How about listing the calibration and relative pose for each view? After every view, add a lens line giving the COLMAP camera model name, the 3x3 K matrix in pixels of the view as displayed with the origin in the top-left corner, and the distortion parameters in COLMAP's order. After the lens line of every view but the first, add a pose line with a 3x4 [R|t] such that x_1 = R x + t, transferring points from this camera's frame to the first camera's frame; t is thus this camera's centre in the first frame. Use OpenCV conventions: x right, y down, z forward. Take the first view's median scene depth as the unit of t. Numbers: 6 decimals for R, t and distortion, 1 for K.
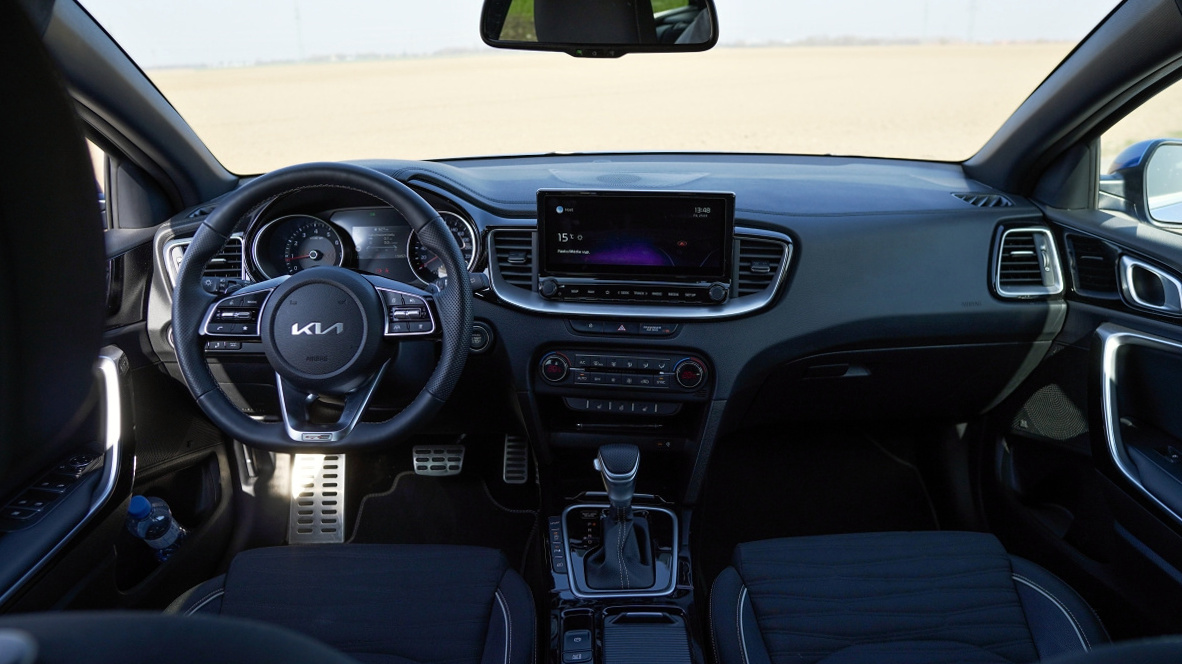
lens RADIAL K [[842.0, 0, 591.0], [0, 842.0, 332.0], [0, 0, 1]] dist [-0.081014, 0.001024]
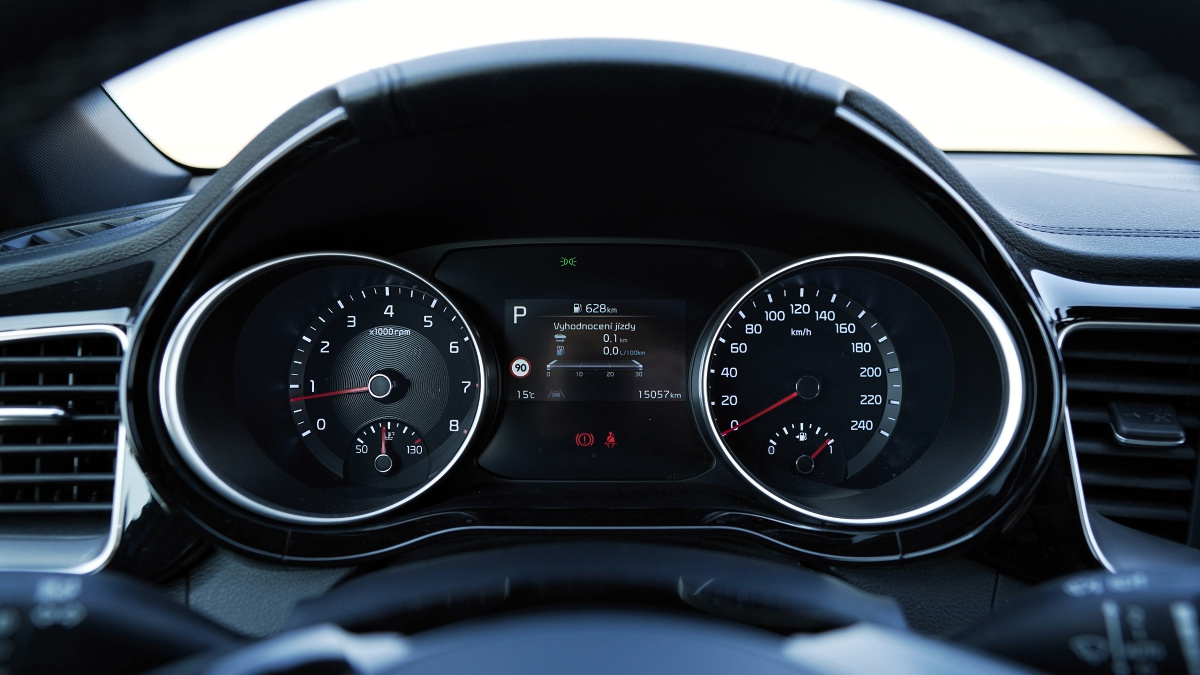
lens RADIAL K [[854.8, 0, 600.0], [0, 854.8, 337.5], [0, 0, 1]] dist [-0.081014, 0.001024]
pose [[0.999653, 0.019026, -0.018242, -0.266793], [-0.020600, 0.995695, -0.090377, -0.090827], [0.016444, 0.090721, 0.995741, 0.744035]]
